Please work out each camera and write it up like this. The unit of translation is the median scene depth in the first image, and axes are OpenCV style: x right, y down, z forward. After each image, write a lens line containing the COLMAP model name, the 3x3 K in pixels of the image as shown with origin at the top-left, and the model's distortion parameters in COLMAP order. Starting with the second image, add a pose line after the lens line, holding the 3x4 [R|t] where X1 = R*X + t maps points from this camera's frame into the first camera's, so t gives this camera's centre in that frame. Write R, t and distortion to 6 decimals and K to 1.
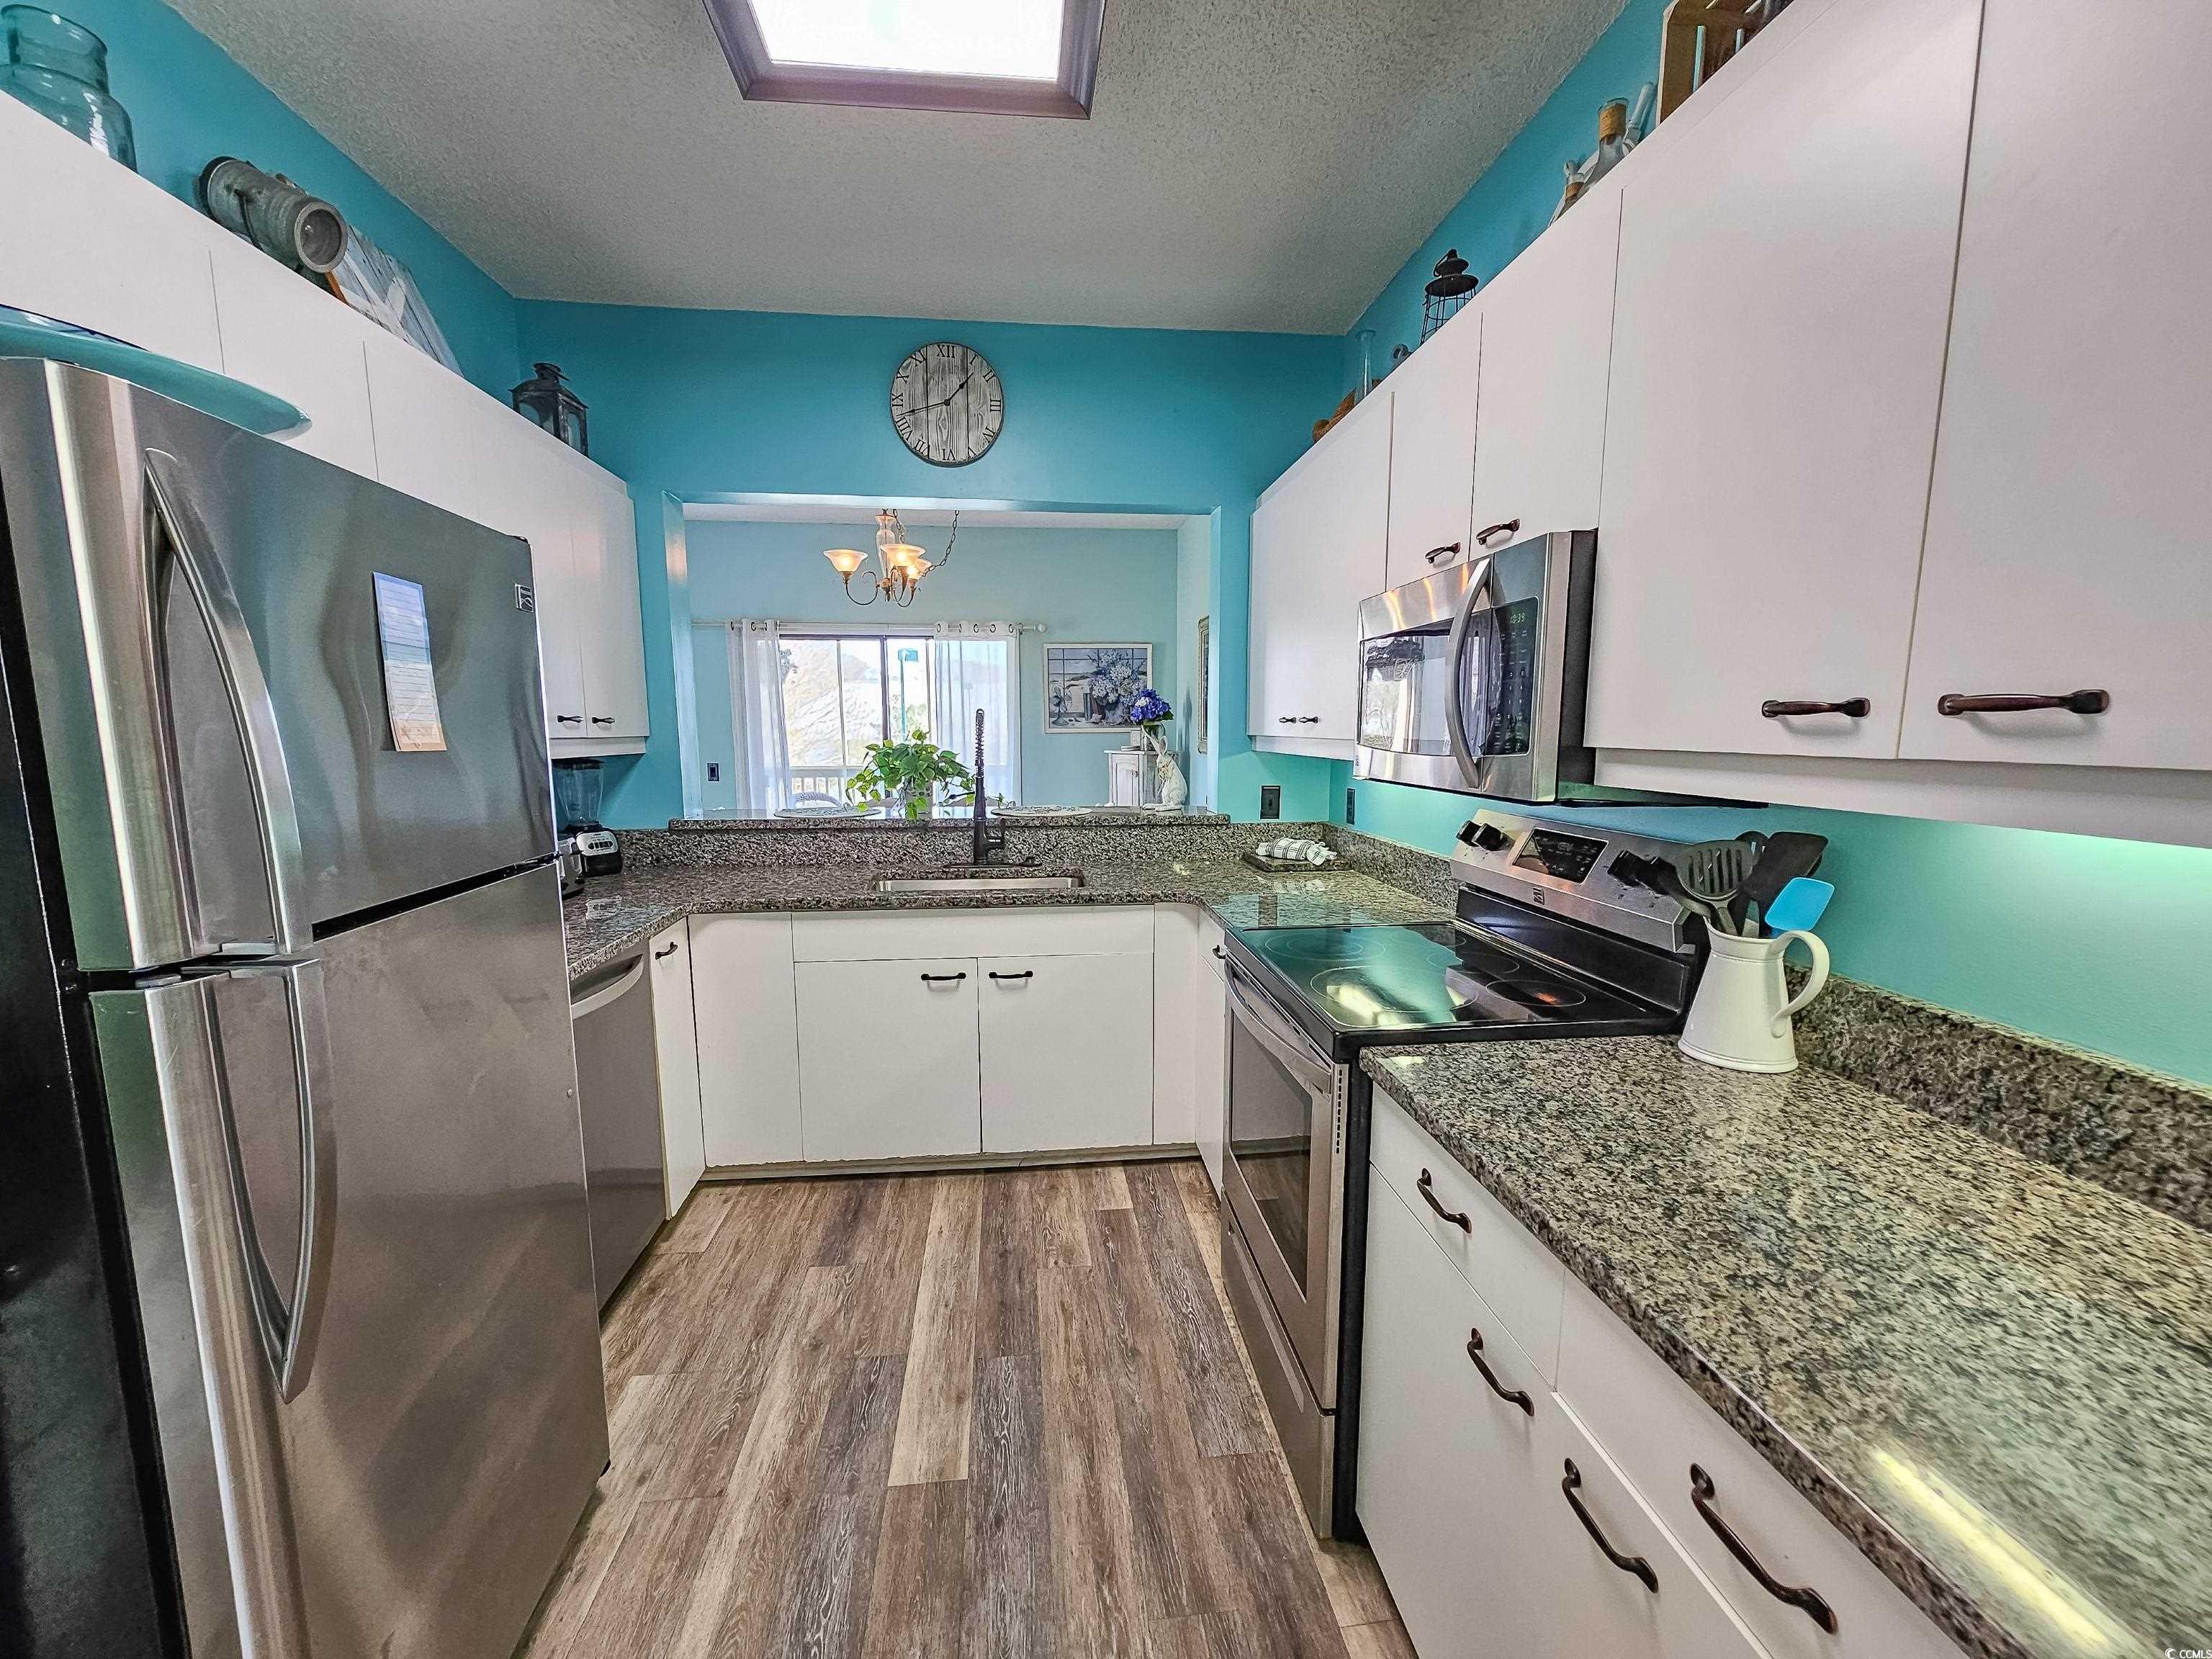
lens RADIAL K [[899.8, 0, 1116.2], [0, 899.8, 851.3], [0, 0, 1]] dist [-0.003571, 0.000055]
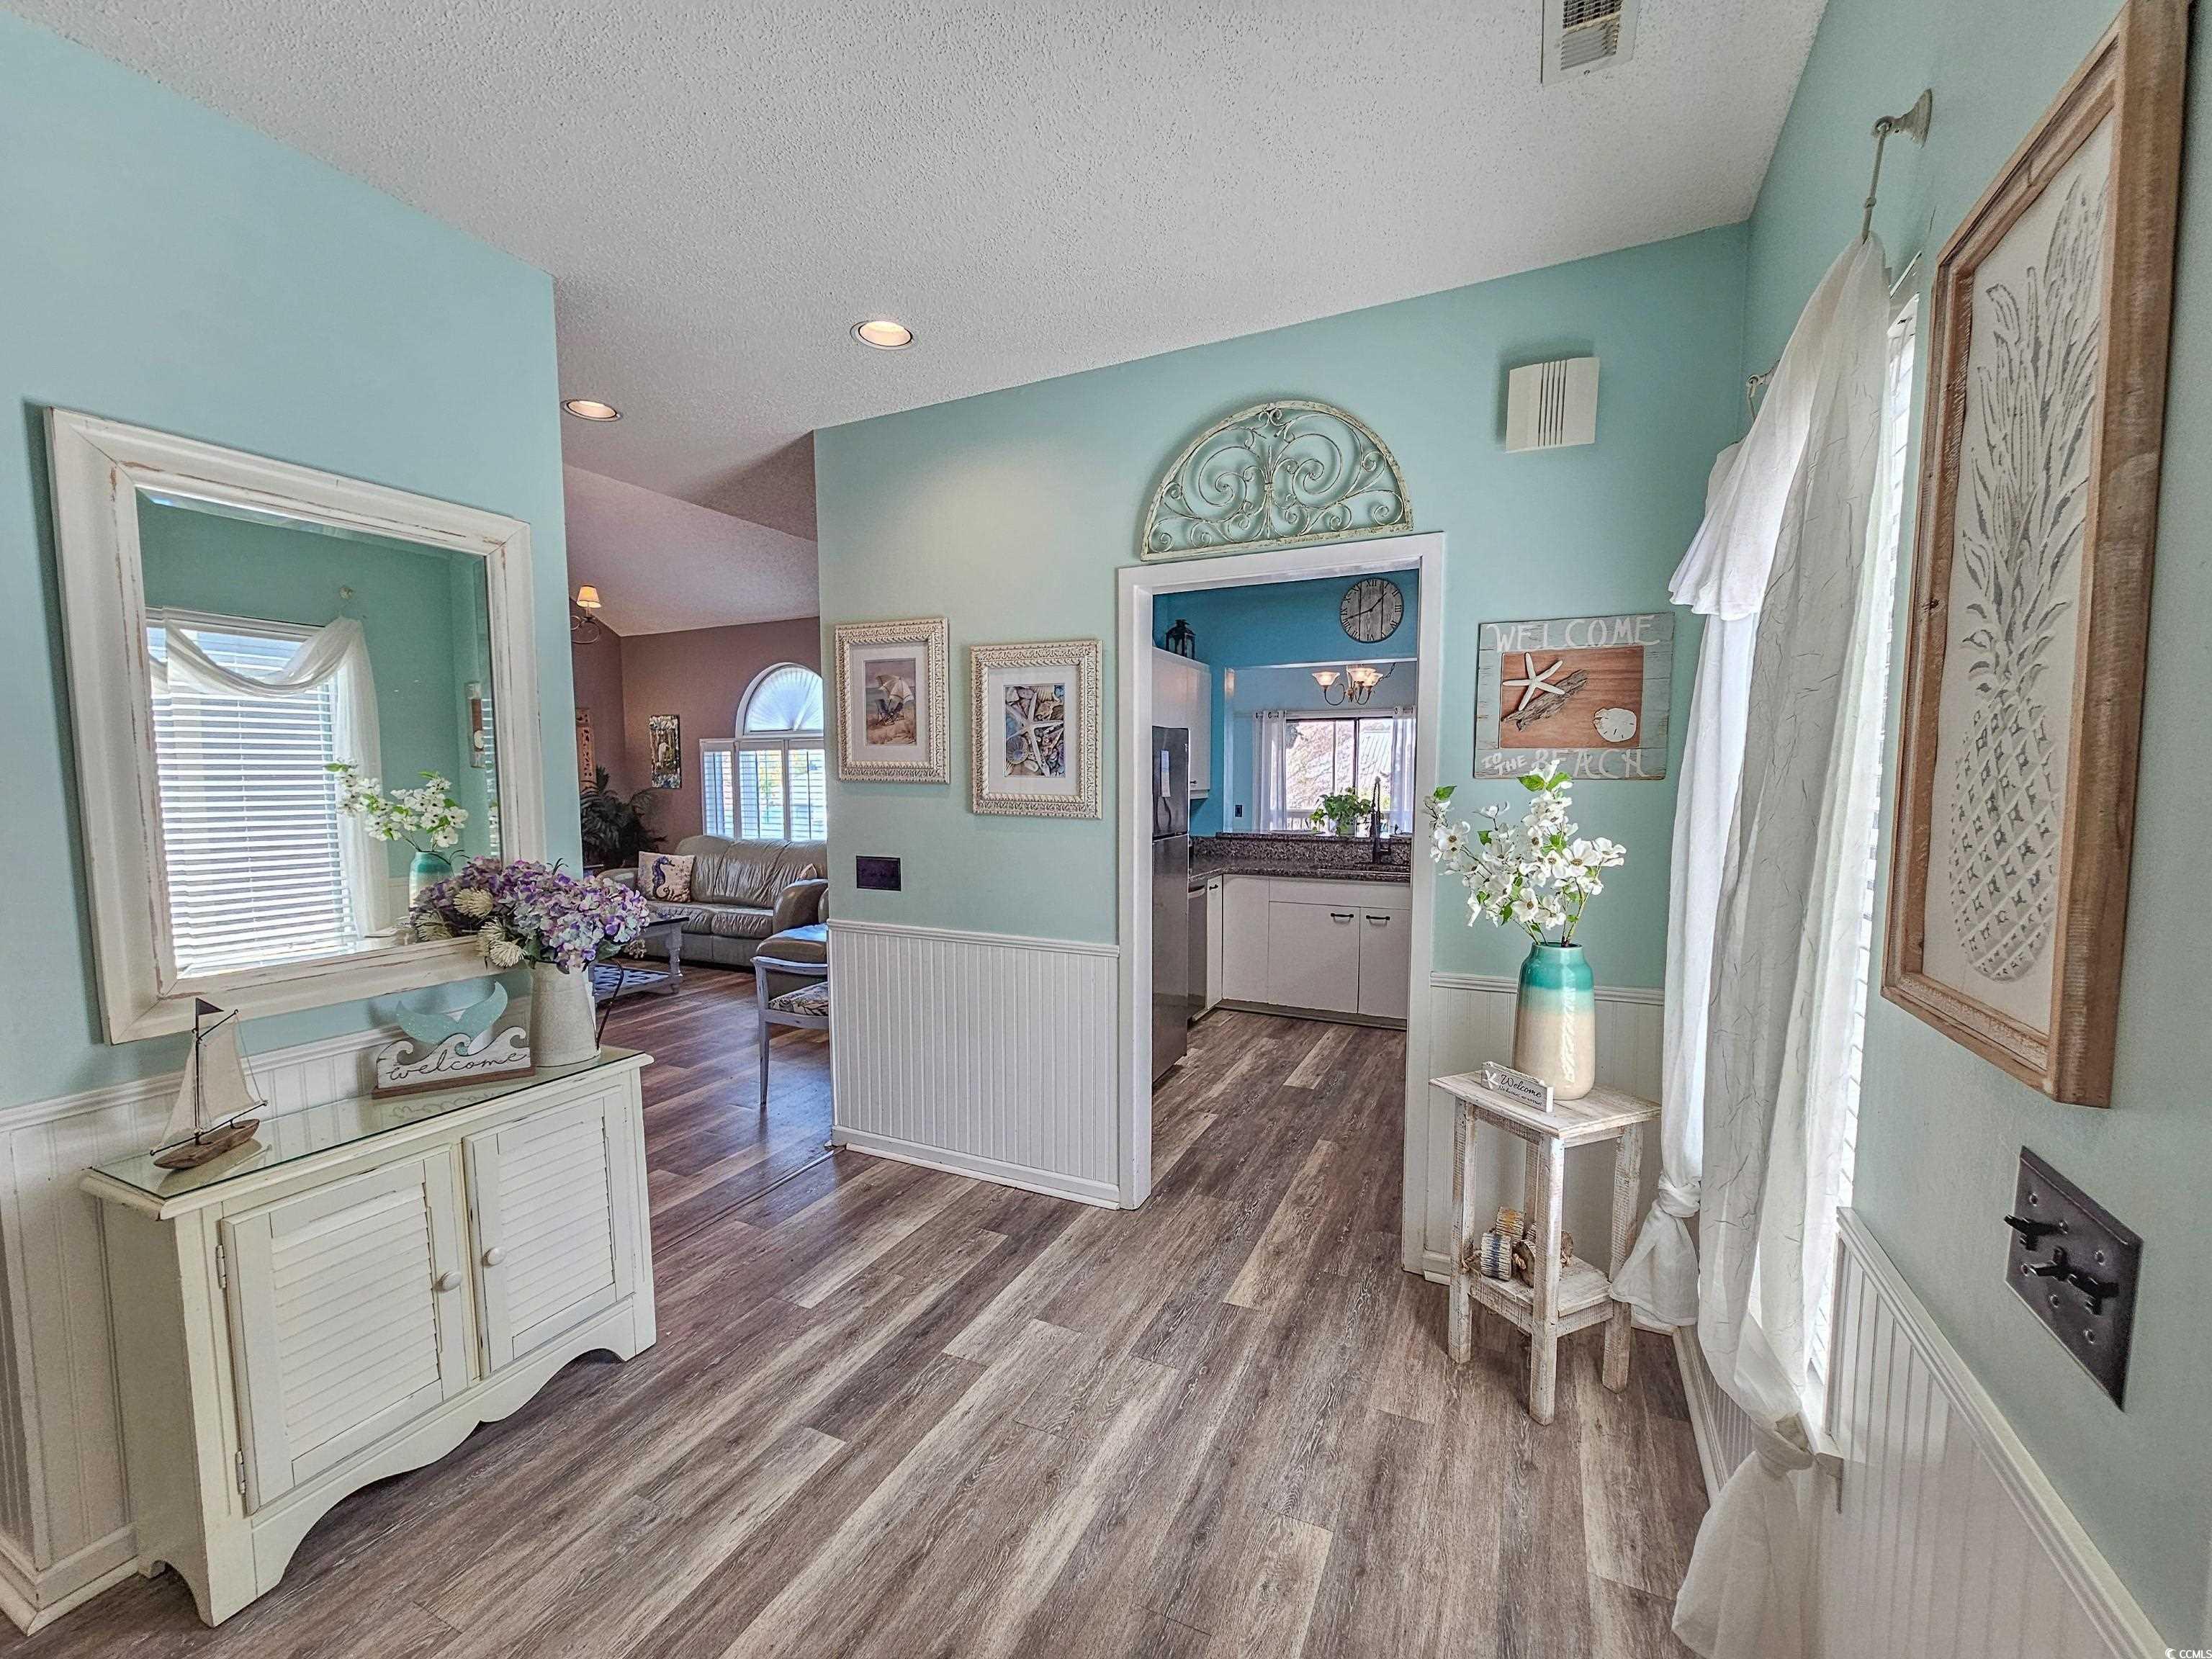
lens RADIAL K [[899.8, 0, 1101.6], [0, 899.8, 856.6], [0, 0, 1]] dist [-0.003571, 0.000055]
pose [[0.842527, 0.047556, -0.536551, 0.421002], [-0.075176, 0.996728, -0.029704, 0.115683], [0.533383, 0.065363, 0.843345, -0.951368]]
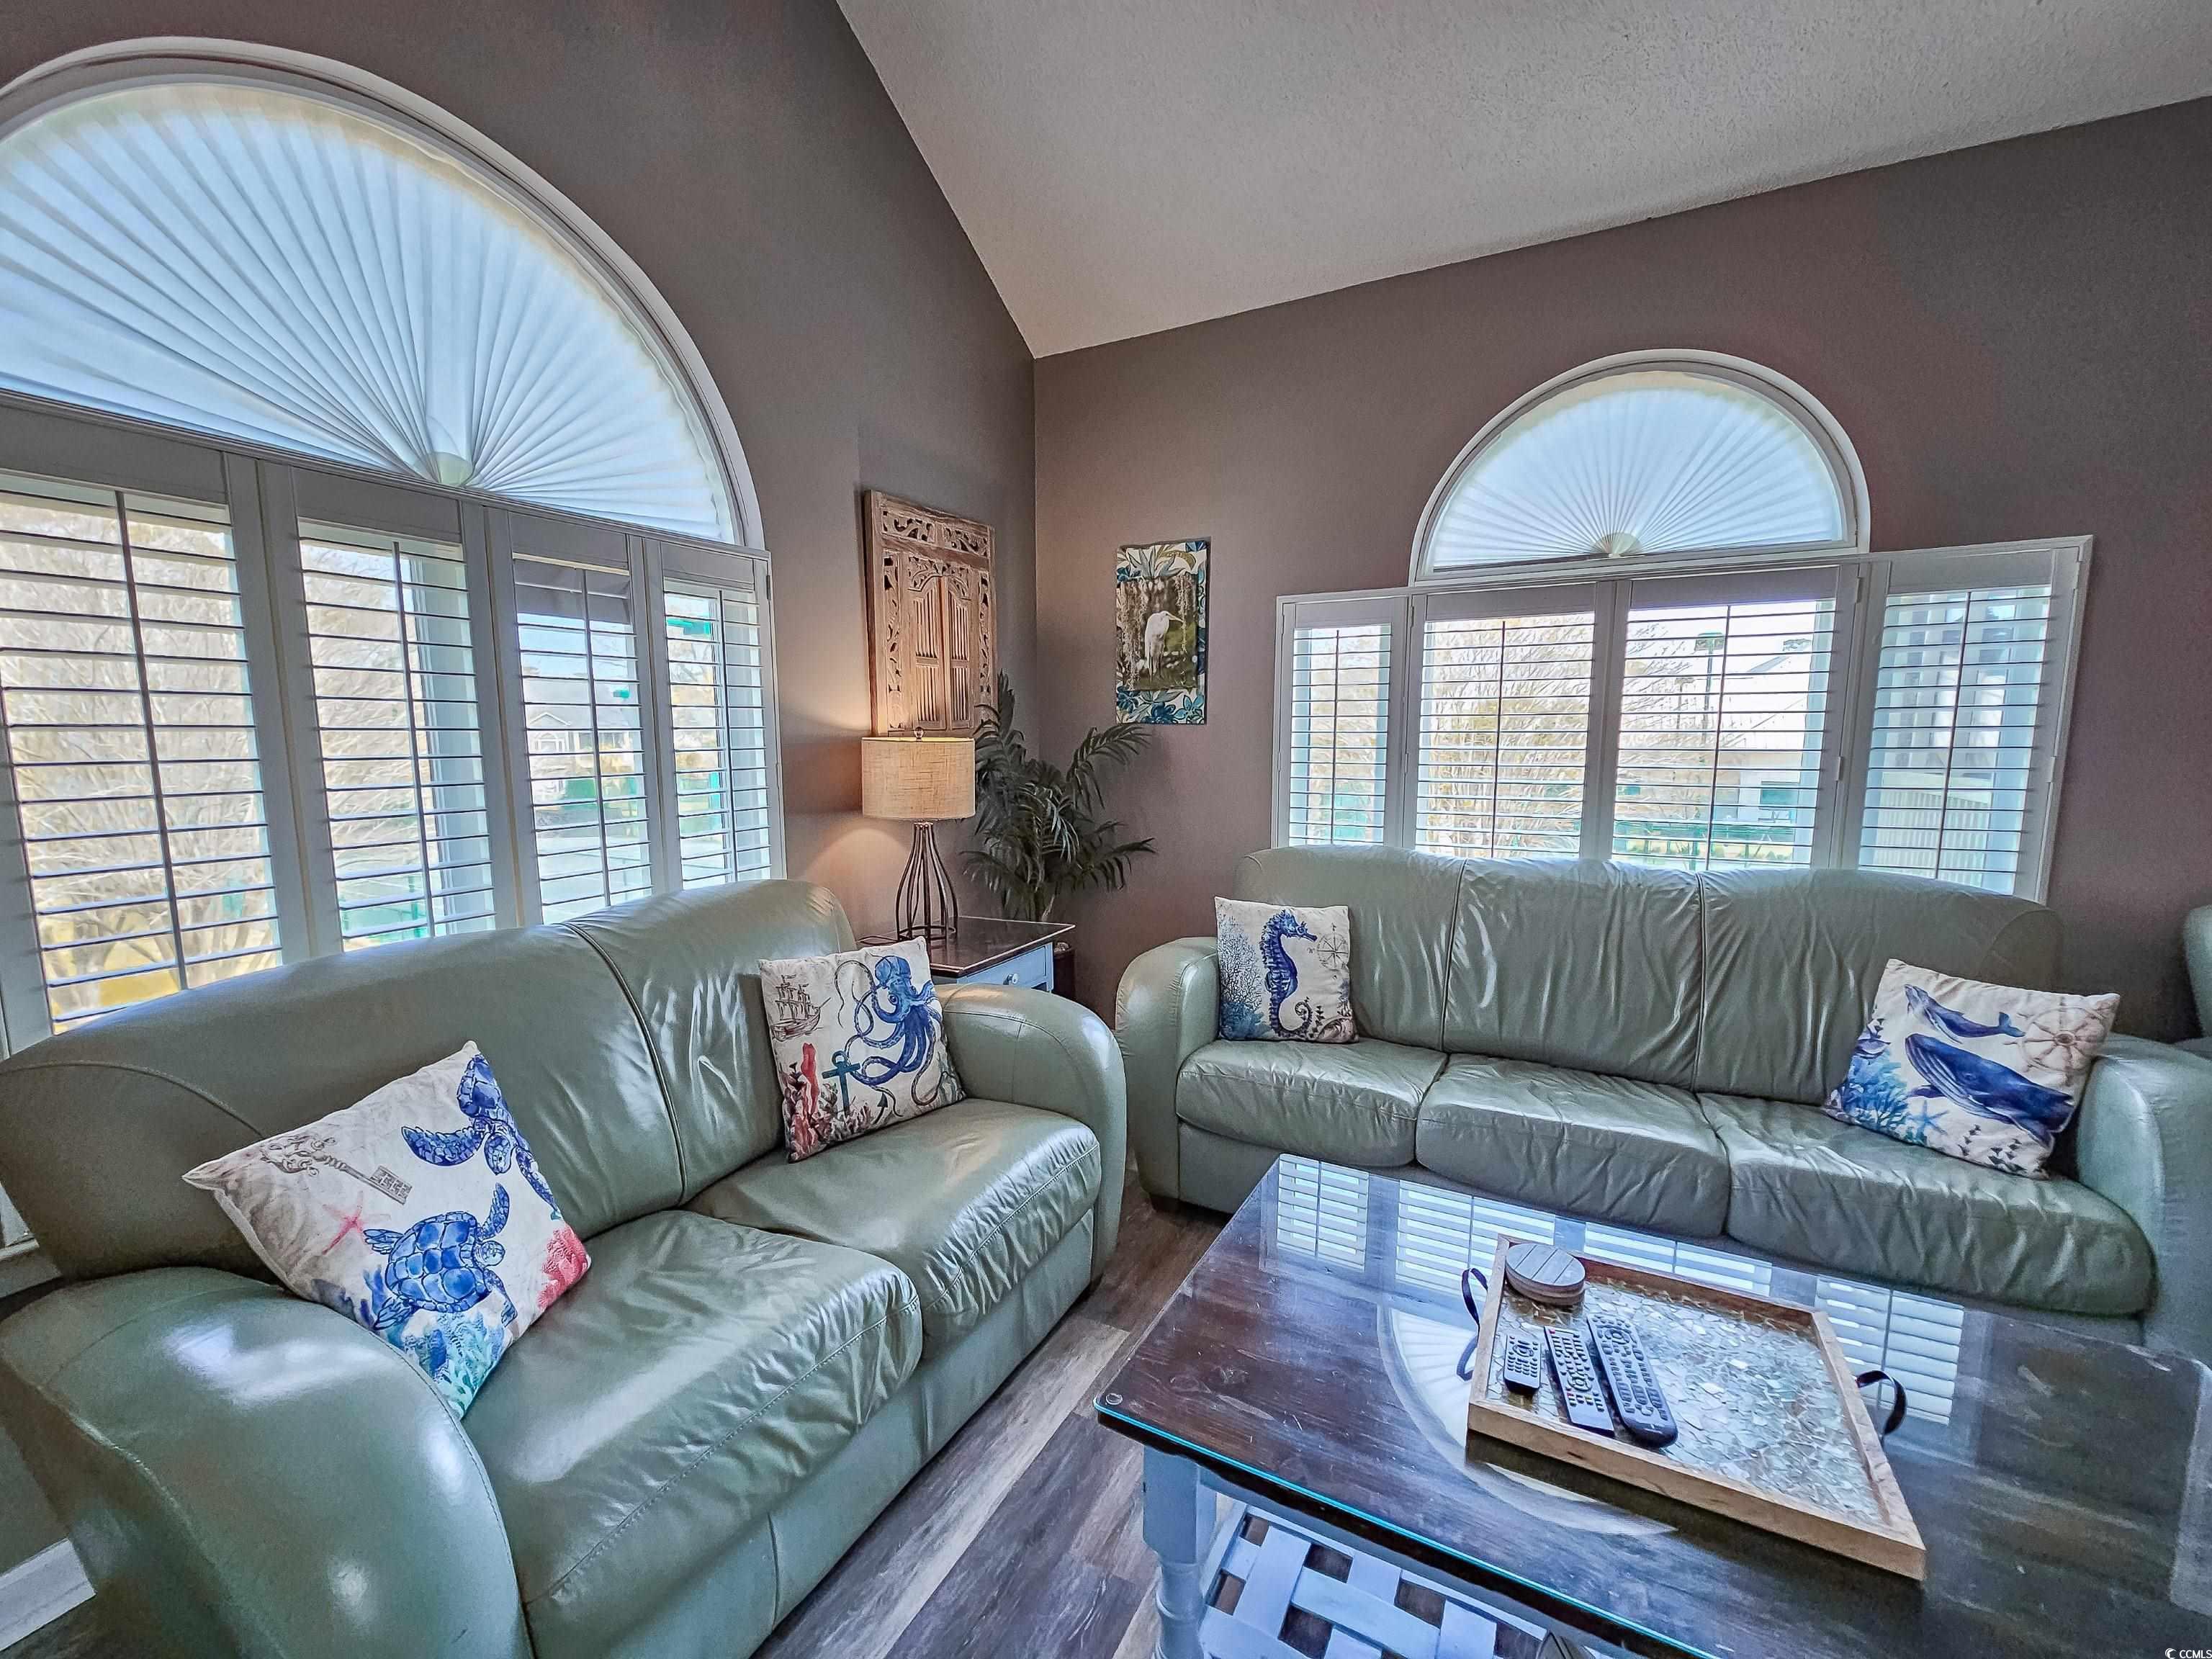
lens RADIAL K [[899.8, 0, 1106.7], [0, 899.8, 851.1], [0, 0, 1]] dist [-0.003571, 0.000055]
pose [[0.825950, 0.072763, -0.559028, -2.026681], [-0.076442, 0.996932, 0.016820, 0.061521], [0.558537, 0.028841, 0.828978, -0.196652]]
